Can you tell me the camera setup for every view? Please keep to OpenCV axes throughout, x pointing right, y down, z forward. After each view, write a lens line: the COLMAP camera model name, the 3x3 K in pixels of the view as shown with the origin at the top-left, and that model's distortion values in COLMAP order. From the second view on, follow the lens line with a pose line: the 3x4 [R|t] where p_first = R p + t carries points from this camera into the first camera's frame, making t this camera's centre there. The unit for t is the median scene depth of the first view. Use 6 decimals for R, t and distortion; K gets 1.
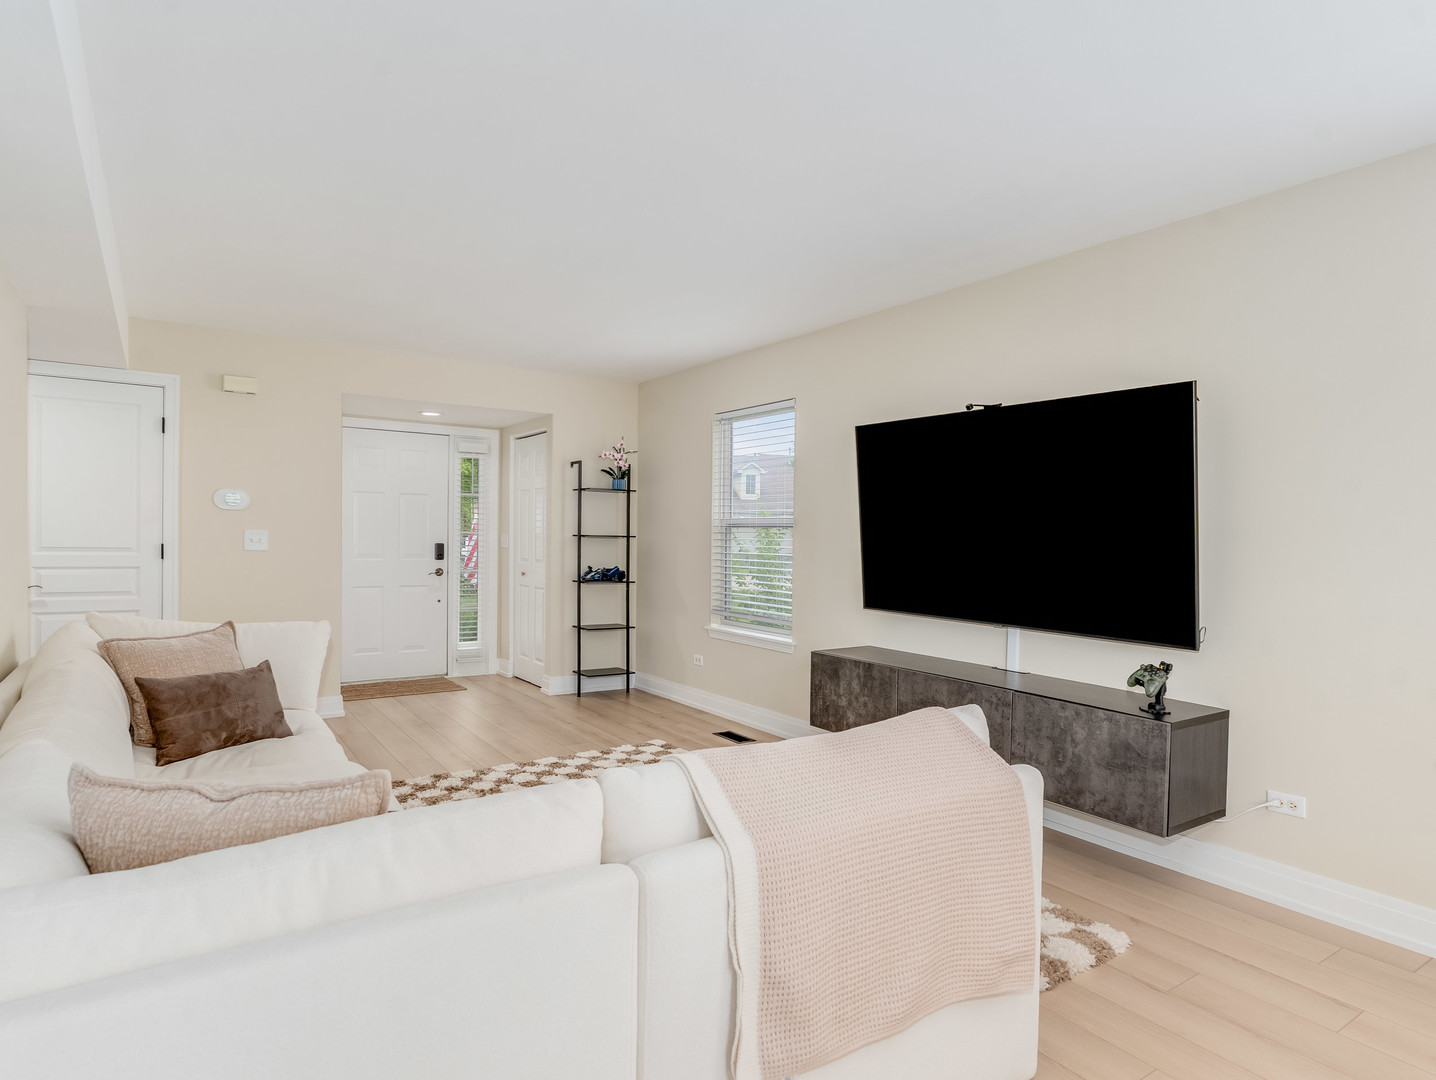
lens RADIAL K [[805.7, 0, 718.0], [0, 805.7, 540.0], [0, 0, 1]] dist [0.000911, 0.000580]
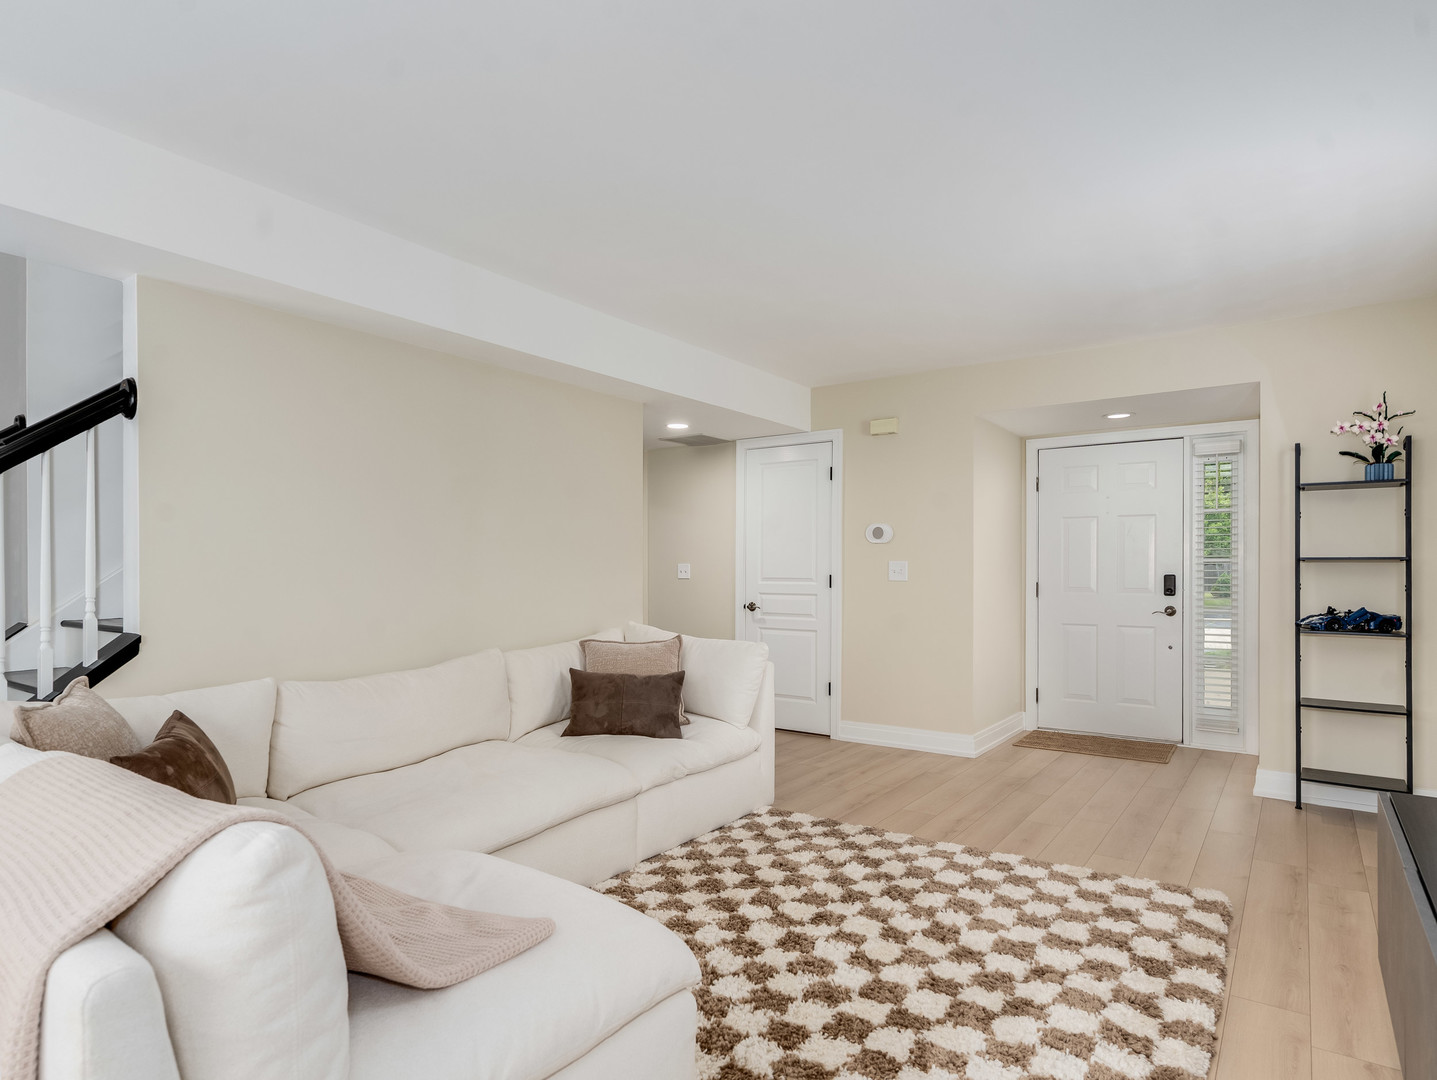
lens RADIAL K [[834.9, 0, 717.5], [0, 834.9, 549.2], [0, 0, 1]] dist [-0.002380, -0.001210]
pose [[0.348710, -0.039723, -0.936389, 0.295932], [0.001819, 0.999128, -0.041708, 0.013704], [0.937229, 0.012841, 0.348478, 0.327328]]
